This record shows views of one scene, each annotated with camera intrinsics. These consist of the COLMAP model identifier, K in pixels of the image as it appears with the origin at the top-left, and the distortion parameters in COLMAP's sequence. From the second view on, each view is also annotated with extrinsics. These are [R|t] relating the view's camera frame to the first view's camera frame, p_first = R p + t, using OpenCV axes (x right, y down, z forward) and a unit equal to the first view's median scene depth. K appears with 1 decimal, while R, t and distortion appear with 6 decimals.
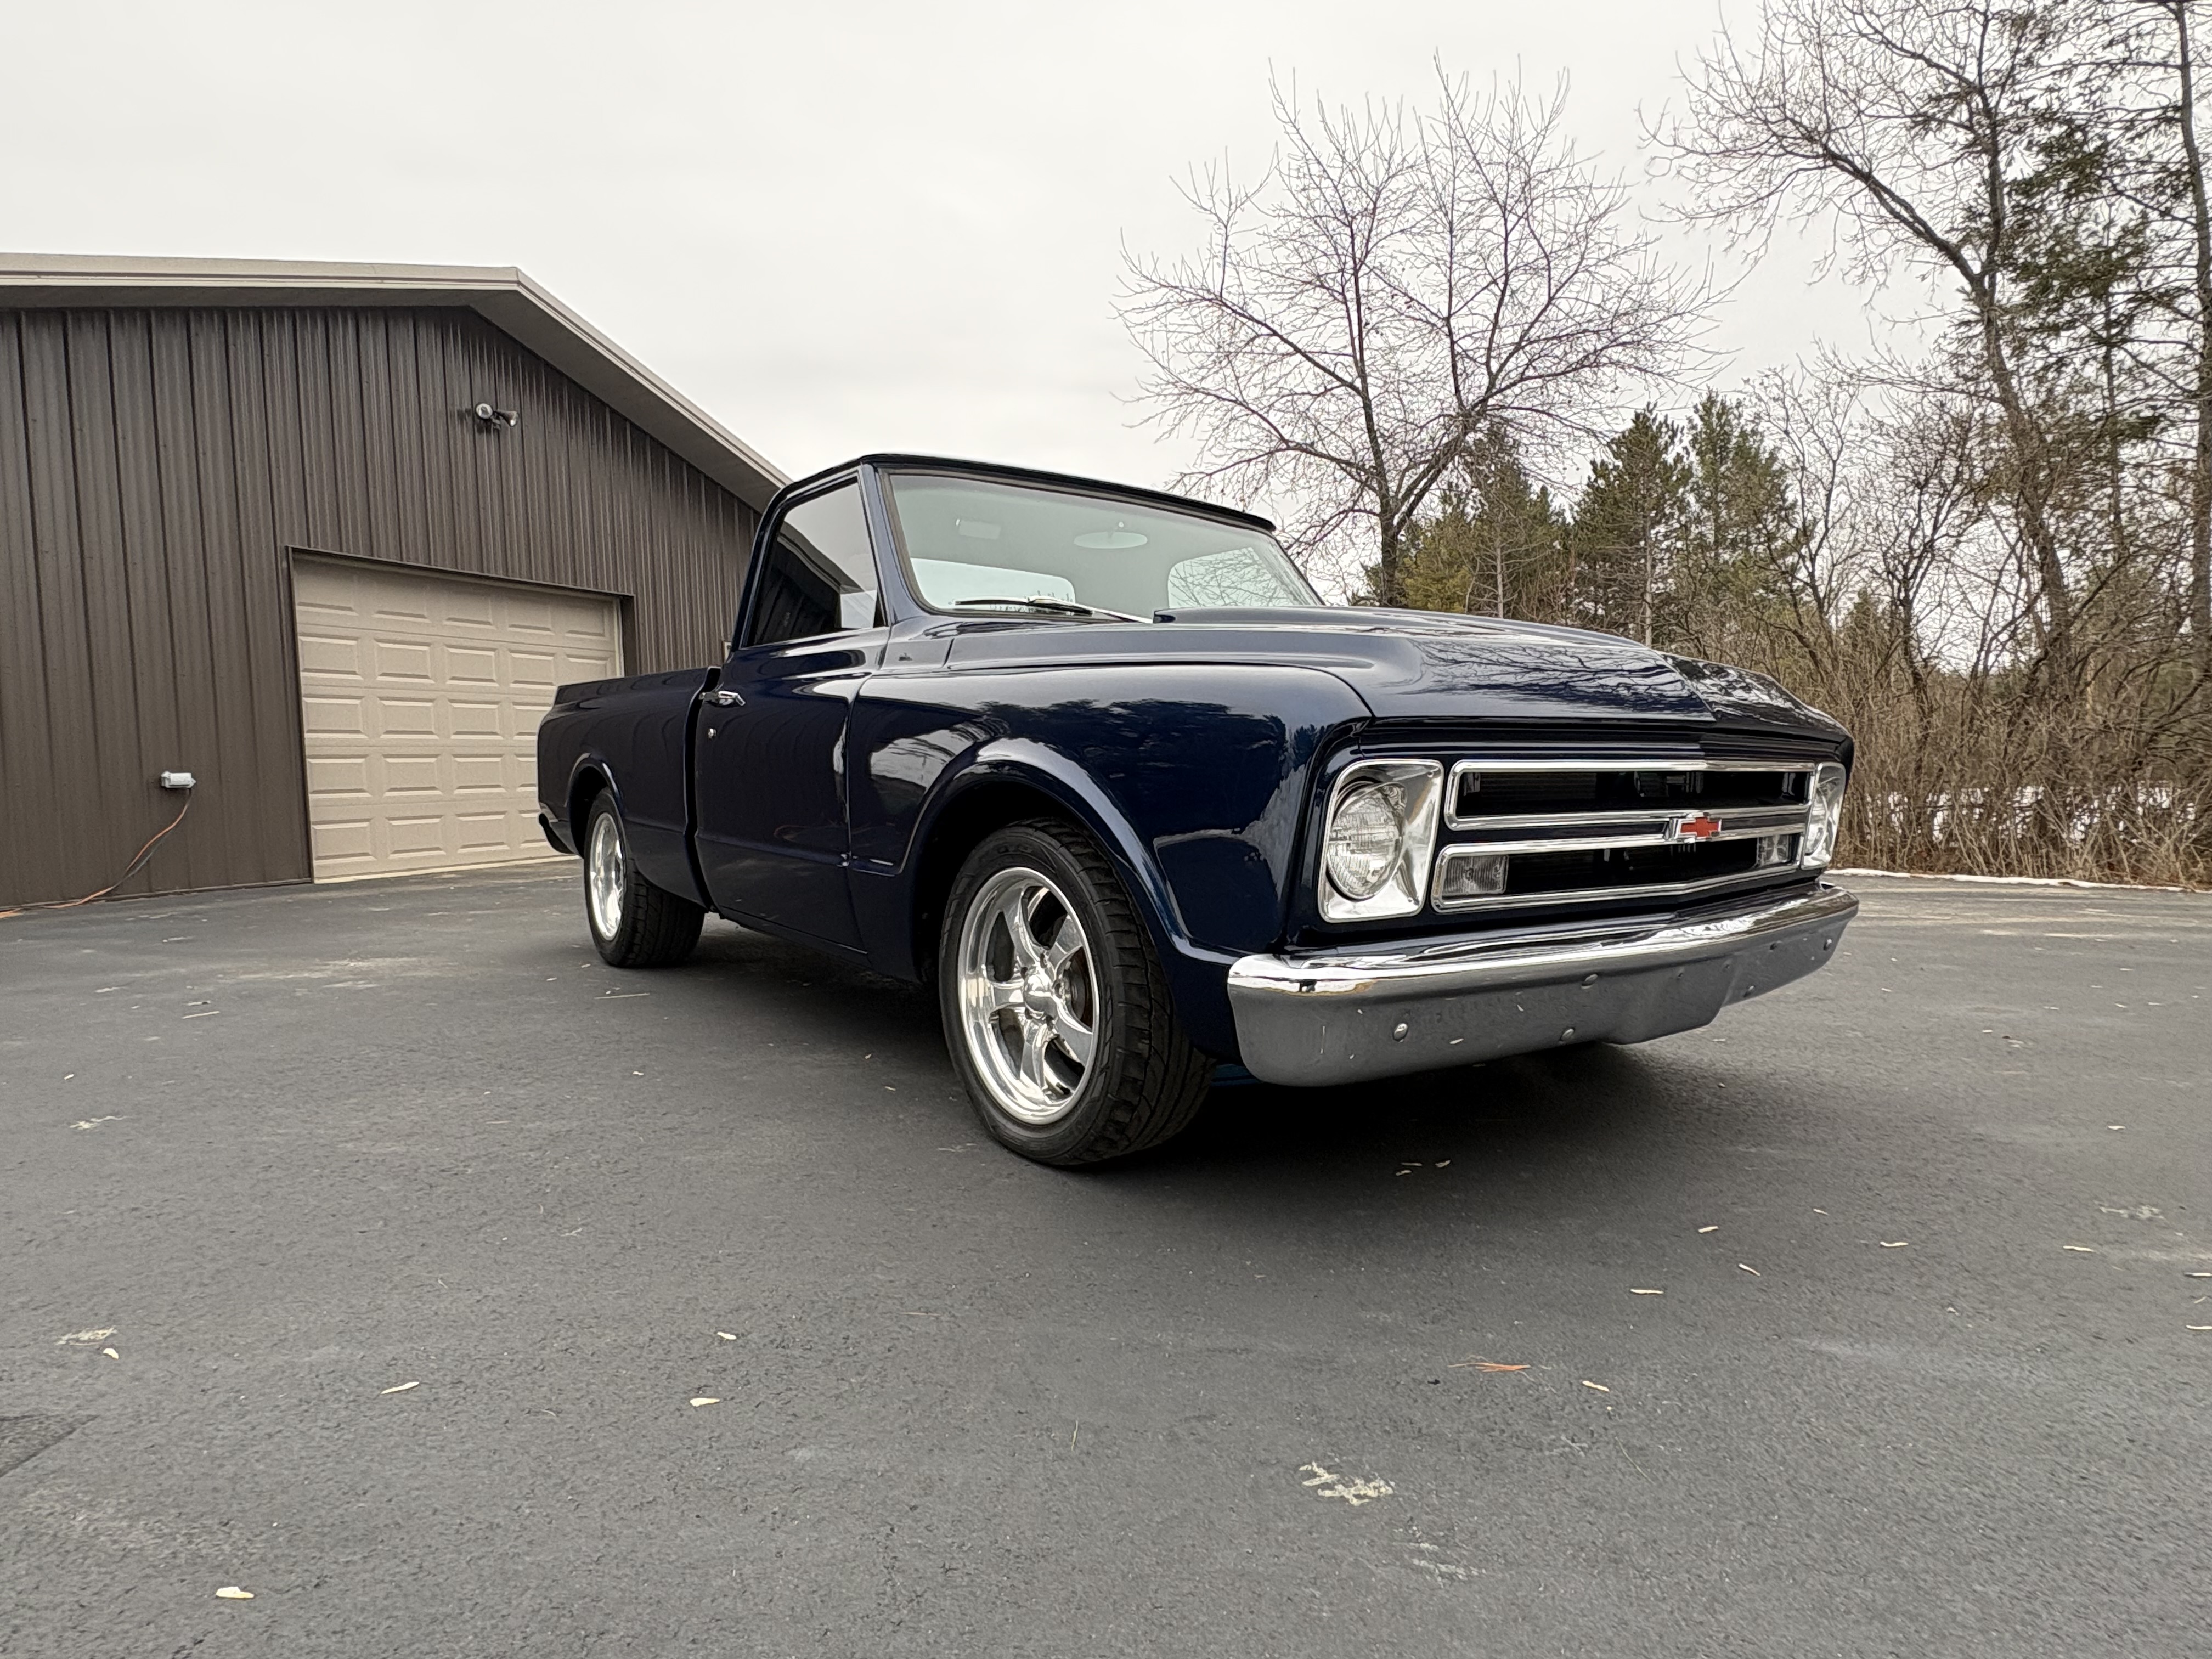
lens RADIAL K [[1148.7, 0, 1111.0], [0, 1148.7, 822.4], [0, 0, 1]] dist [-0.000954, 0.000047]
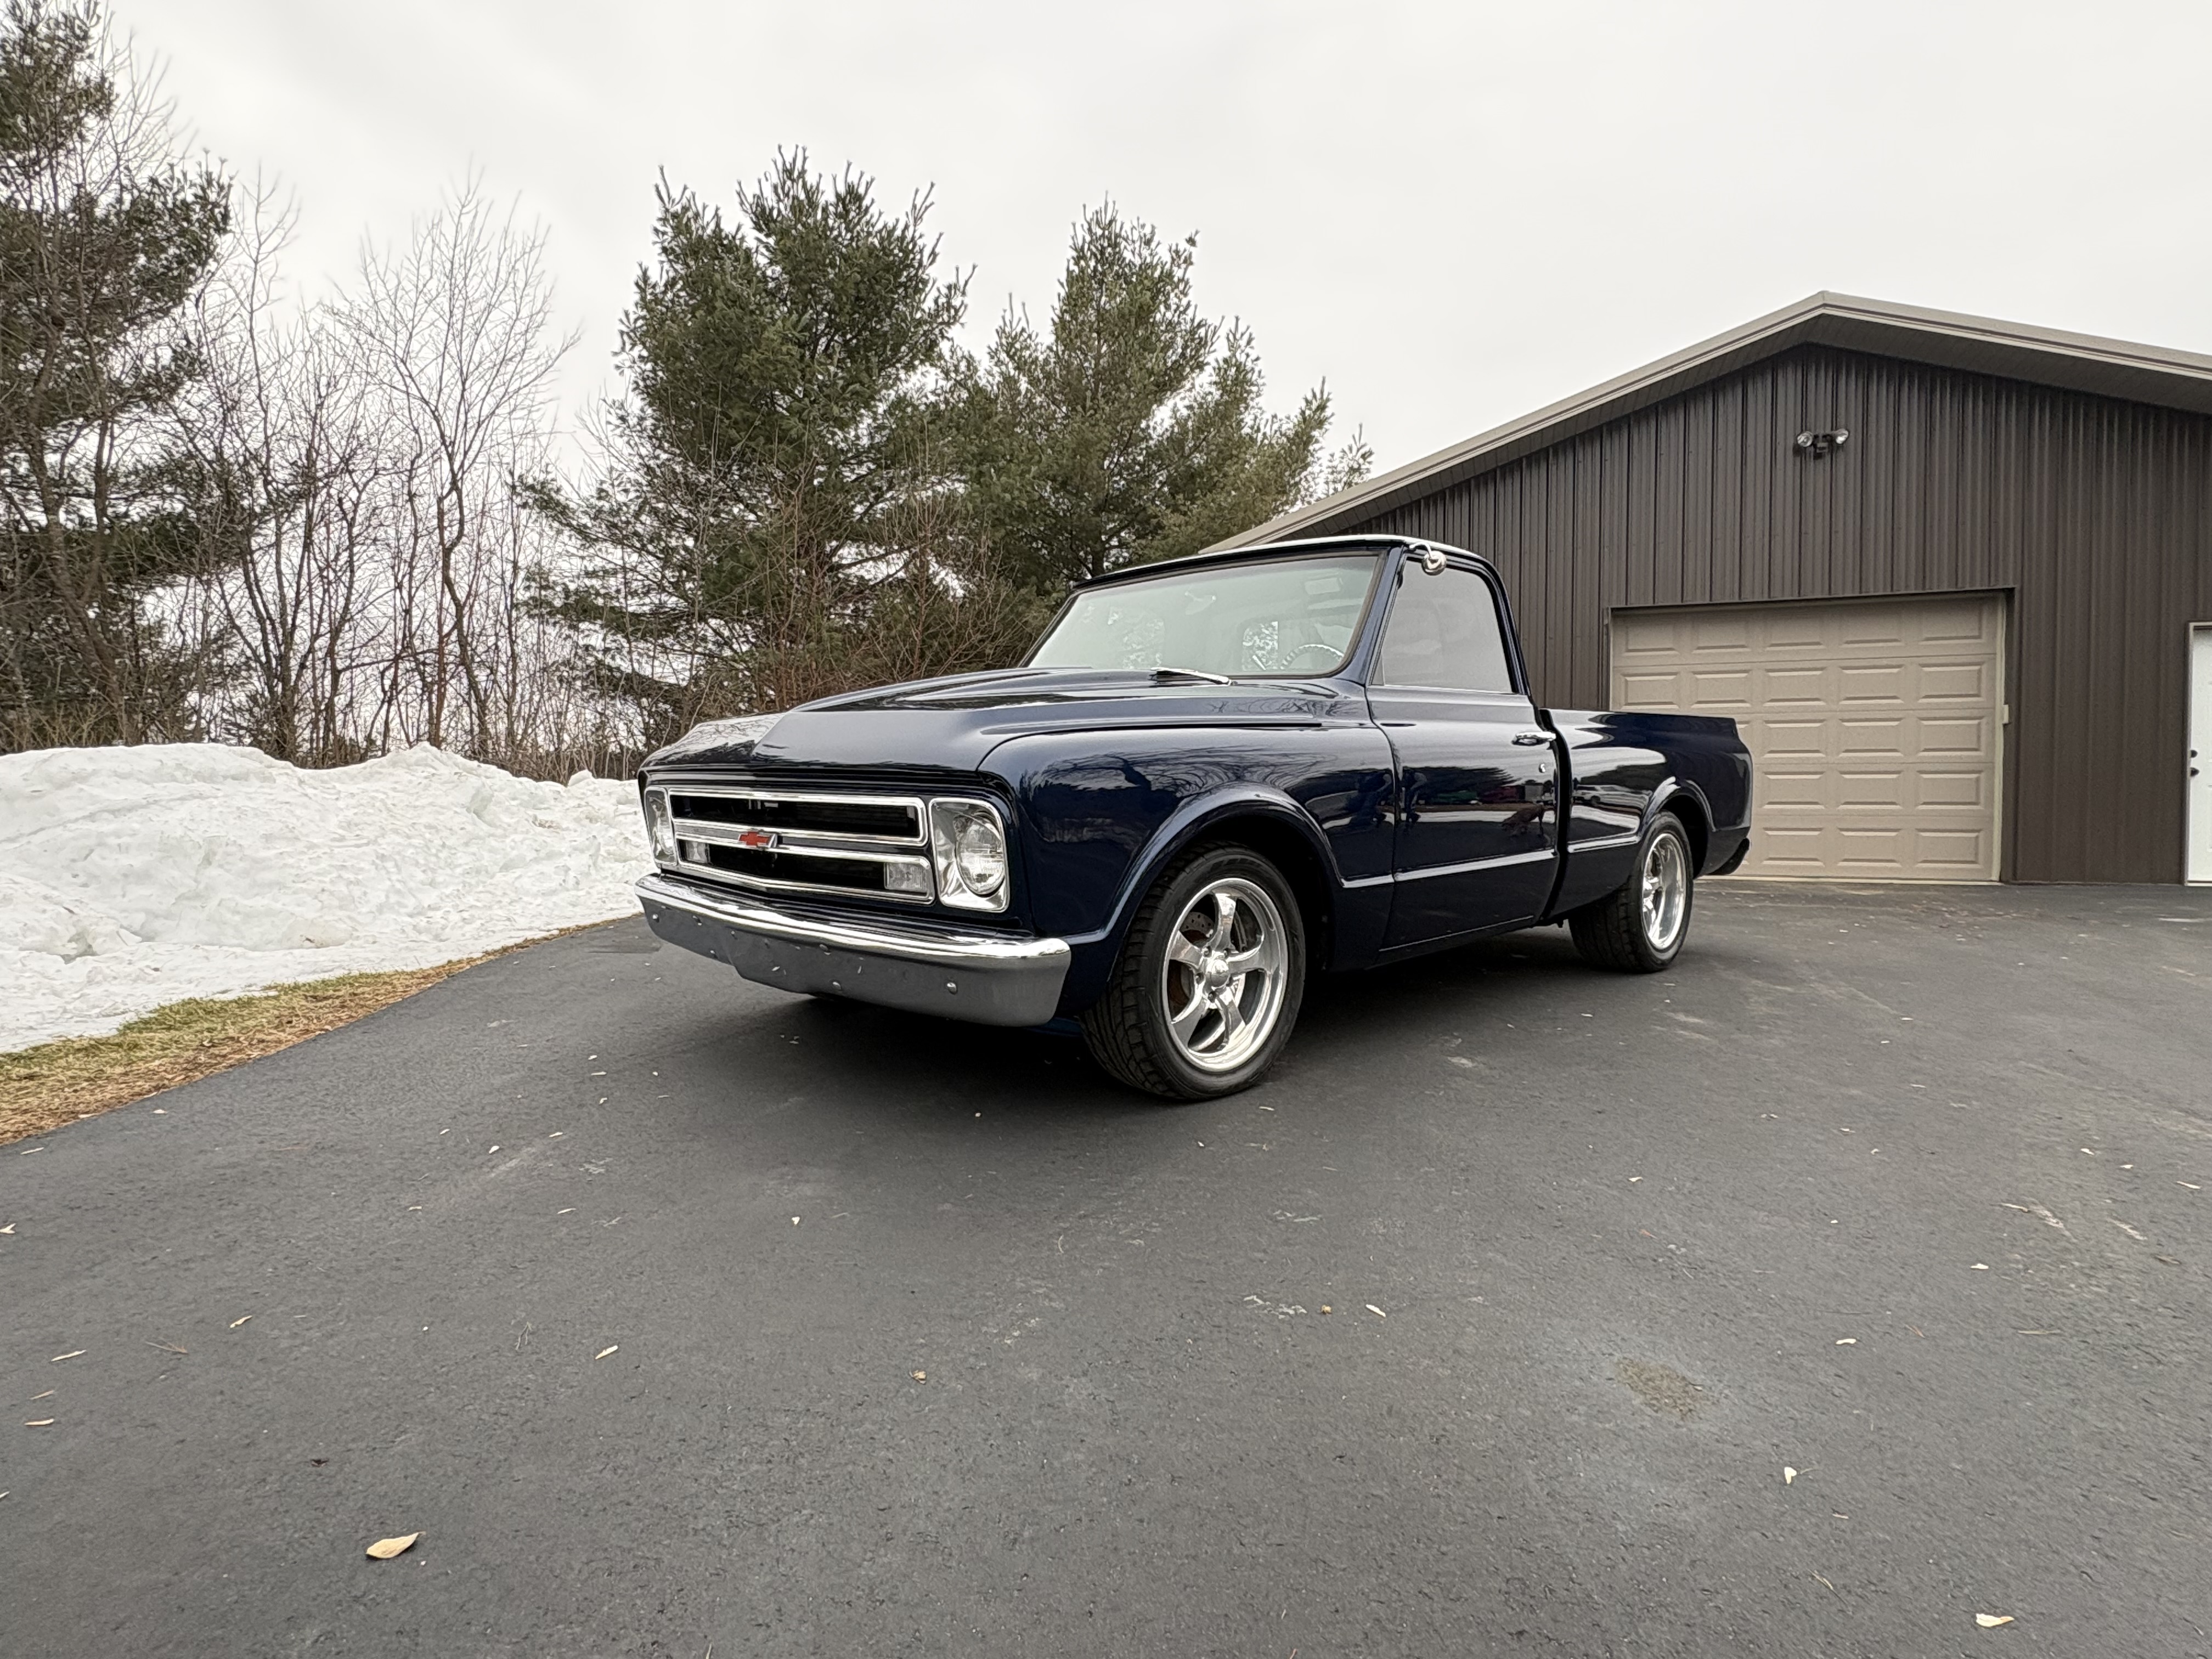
lens RADIAL K [[1148.7, 0, 1111.0], [0, 1148.7, 822.4], [0, 0, 1]] dist [-0.000954, 0.000047]
pose [[0.137113, 0.044255, -0.989566, 0.402055], [-0.054337, 0.997833, 0.037096, -0.018861], [0.989064, 0.048683, 0.139221, 0.251367]]
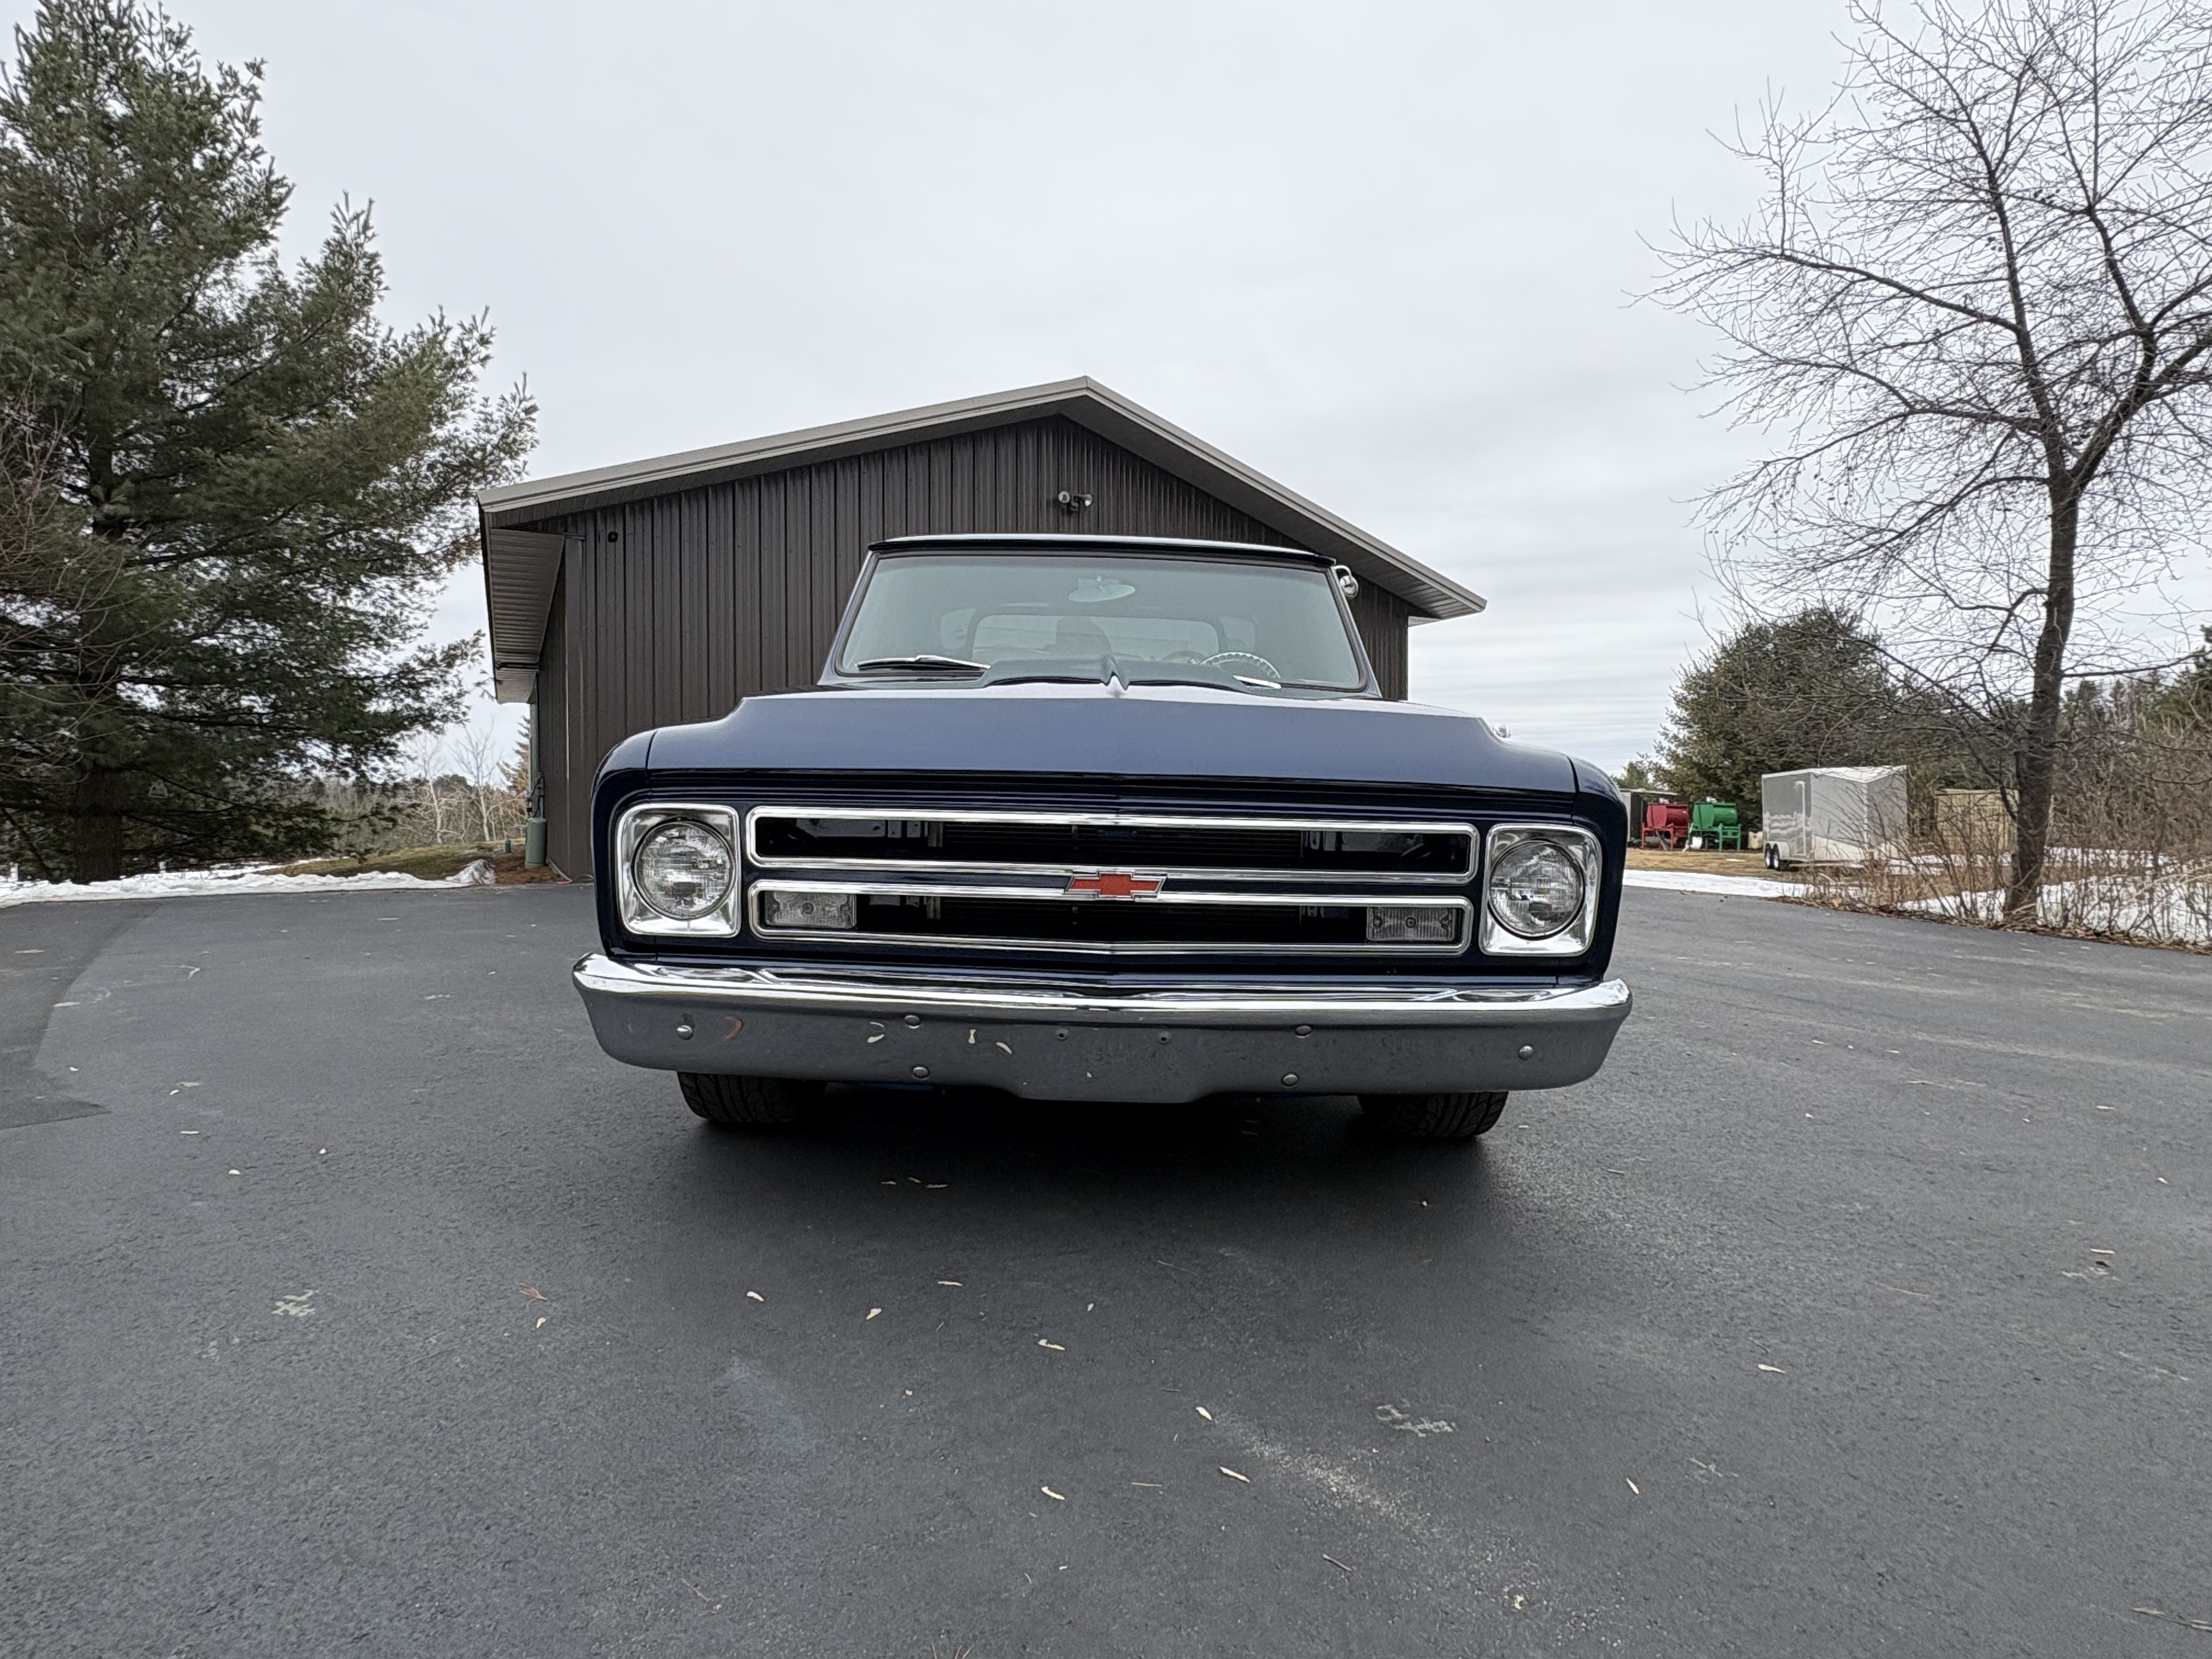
lens RADIAL K [[1141.3, 0, 1101.6], [0, 1141.3, 832.1], [0, 0, 1]] dist [-0.003047, -0.000586]
pose [[0.815486, 0.041588, -0.577280, 0.211937], [-0.049753, 0.998760, 0.001669, -0.008233], [0.576634, 0.027360, 0.816544, 0.045501]]
